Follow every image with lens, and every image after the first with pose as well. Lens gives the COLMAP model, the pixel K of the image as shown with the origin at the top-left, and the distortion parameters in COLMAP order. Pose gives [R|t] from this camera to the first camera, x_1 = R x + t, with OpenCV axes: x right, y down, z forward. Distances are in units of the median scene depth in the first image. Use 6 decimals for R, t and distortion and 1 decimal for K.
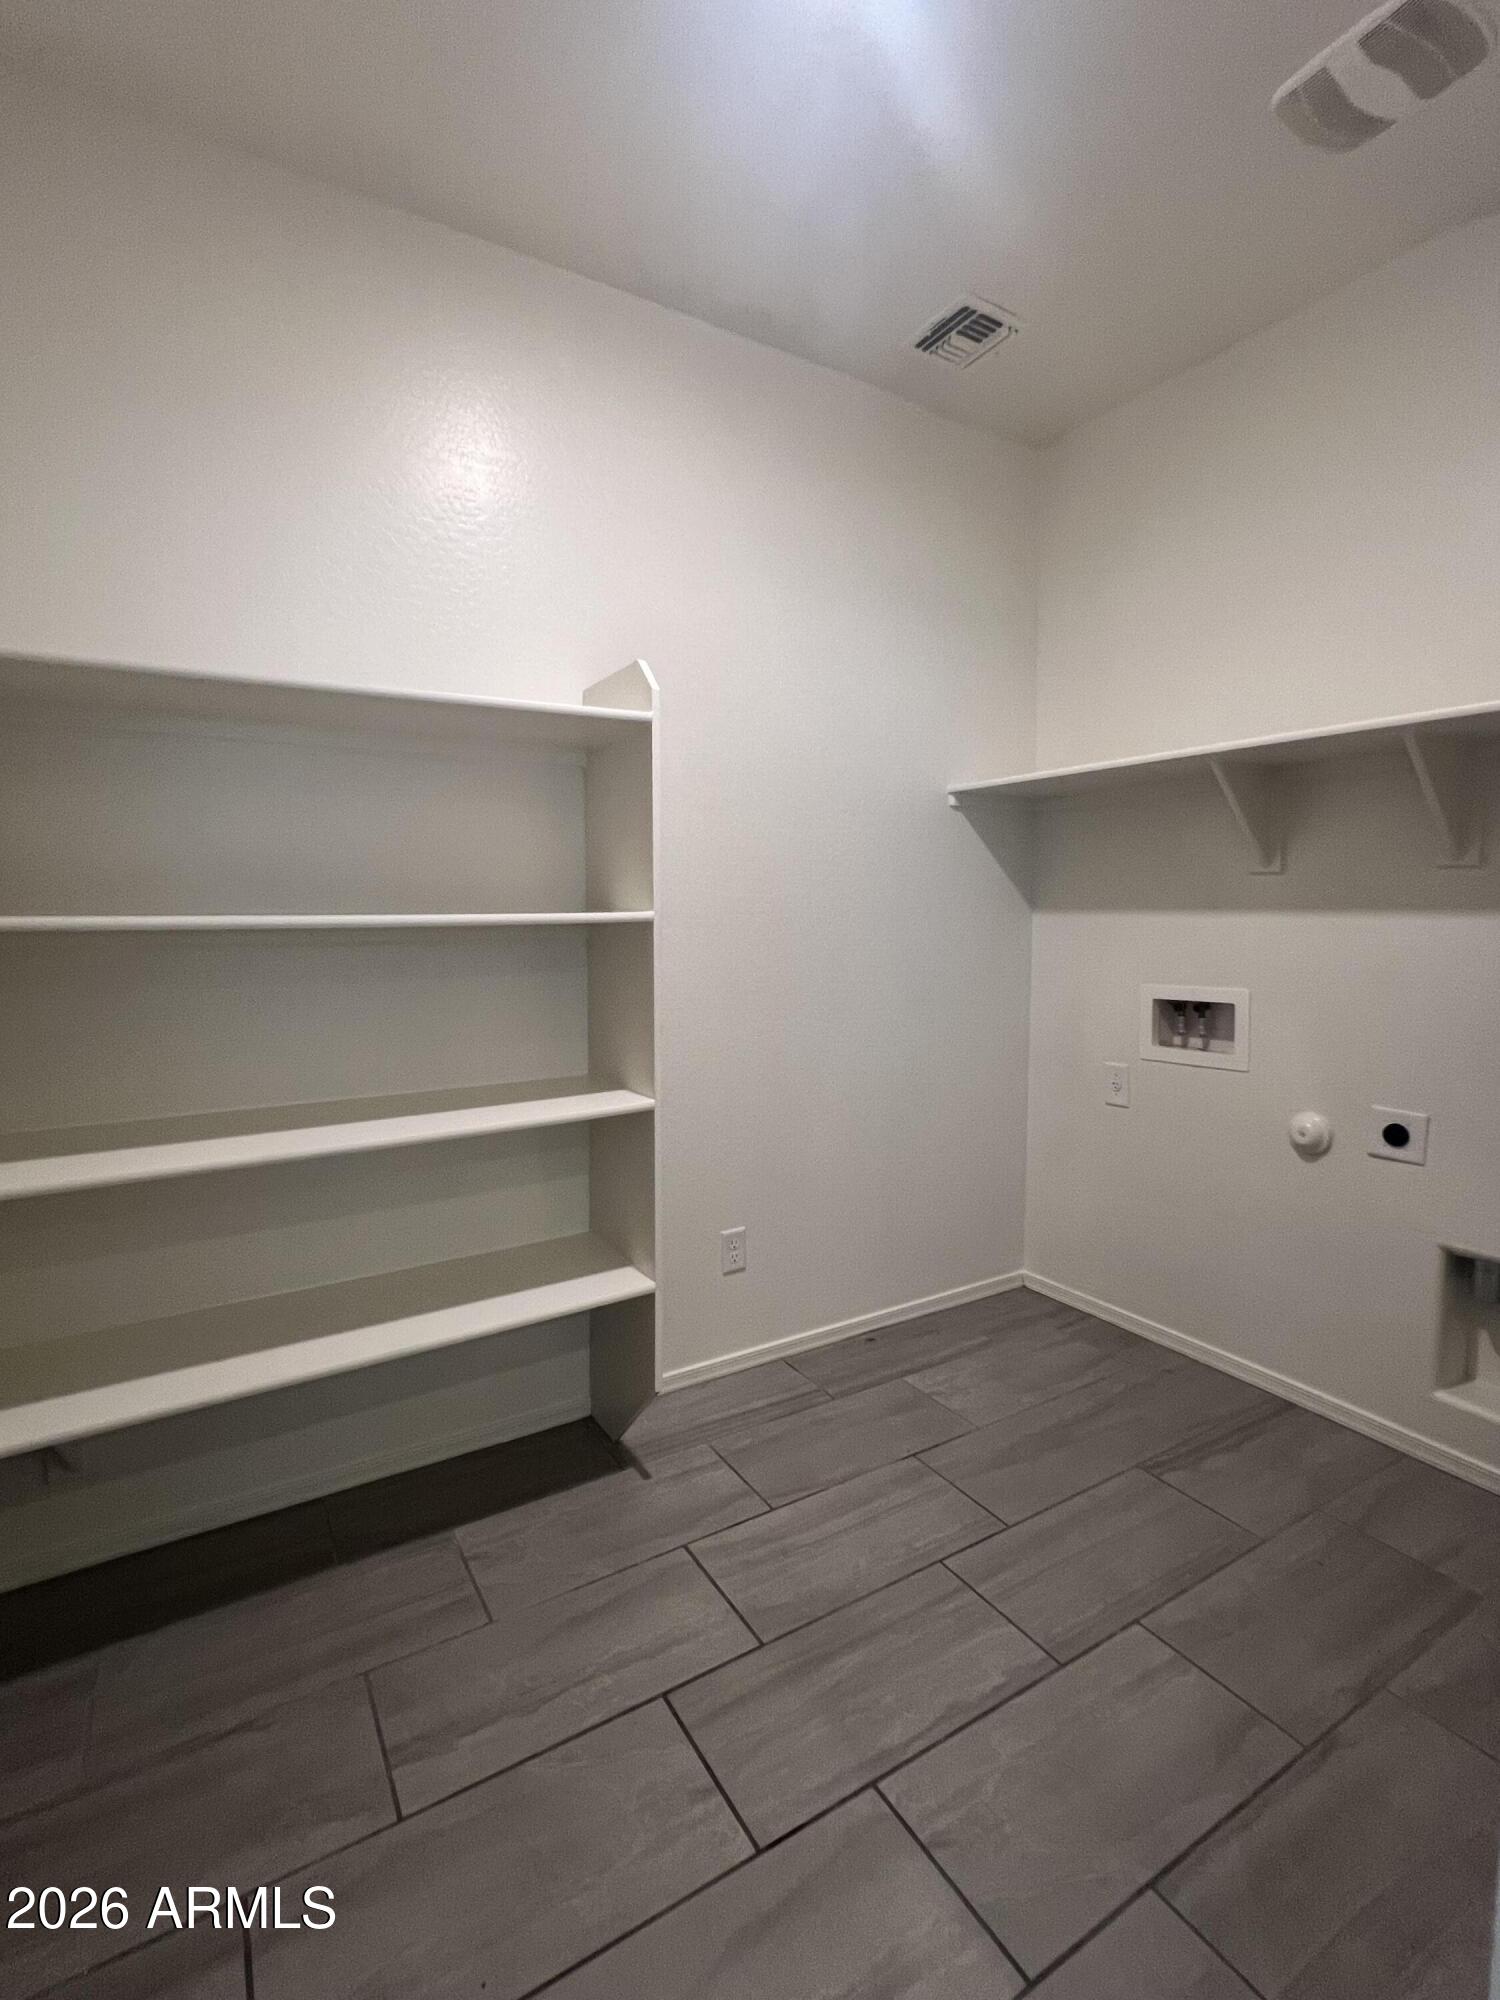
lens RADIAL K [[932.4, 0, 750.0], [0, 932.4, 1000.0], [0, 0, 1]] dist [0.000800, 0.000875]
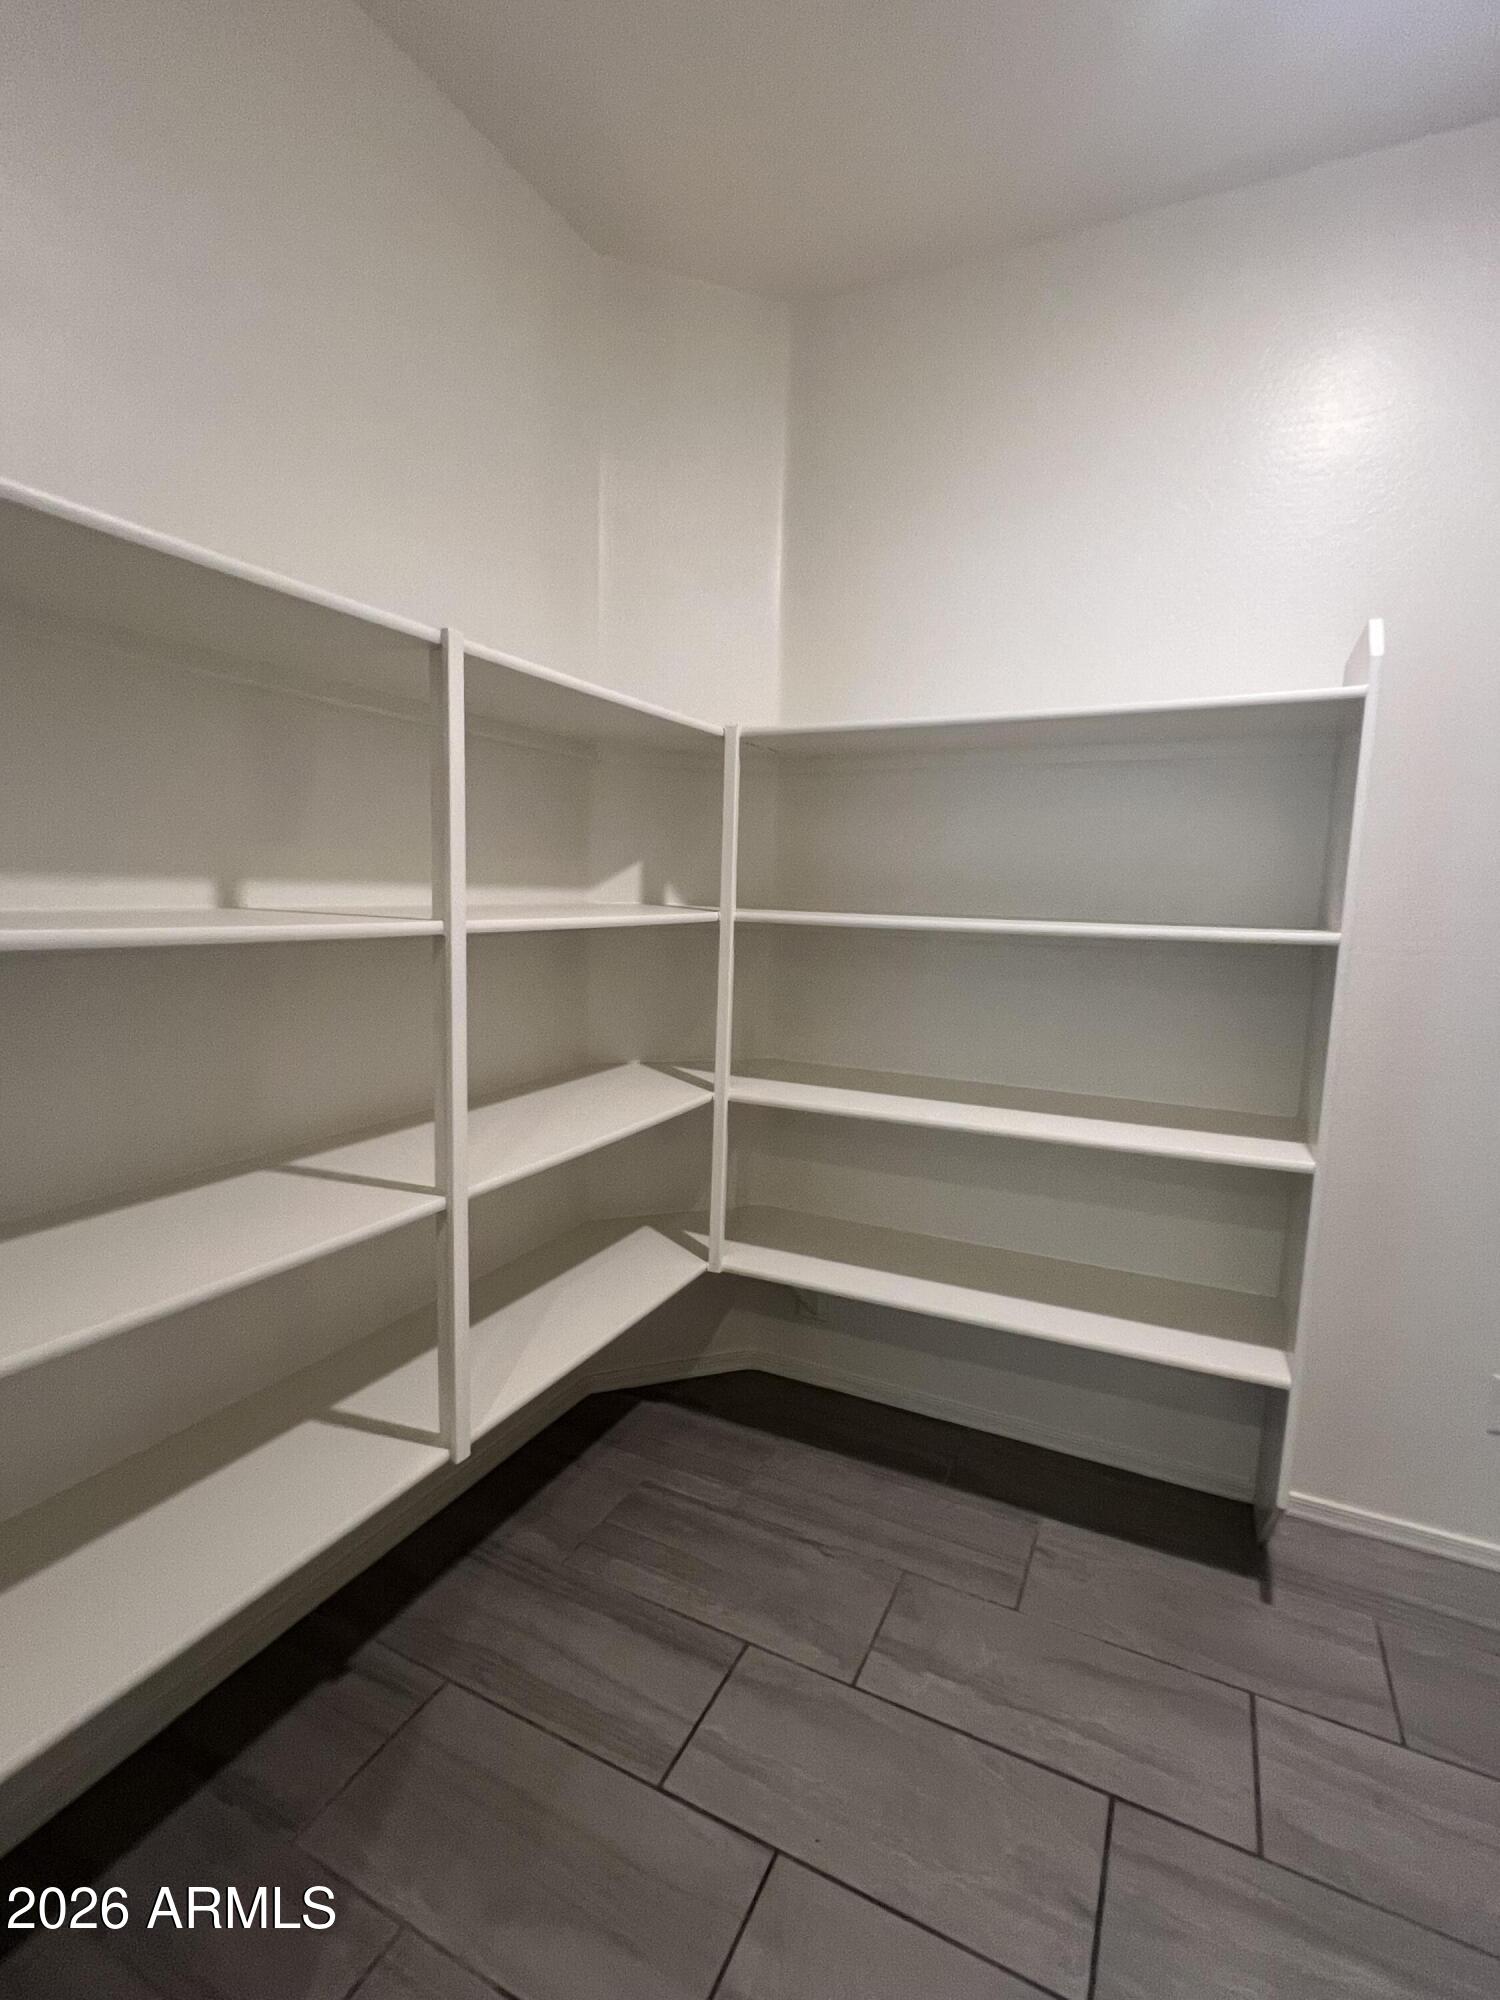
lens RADIAL K [[932.4, 0, 750.0], [0, 932.4, 1000.0], [0, 0, 1]] dist [0.000800, 0.000875]
pose [[0.540642, 0.117511, -0.833005, 0.342261], [-0.107506, 0.991728, 0.070128, -0.043313], [0.834355, 0.051639, 0.548803, 0.151407]]
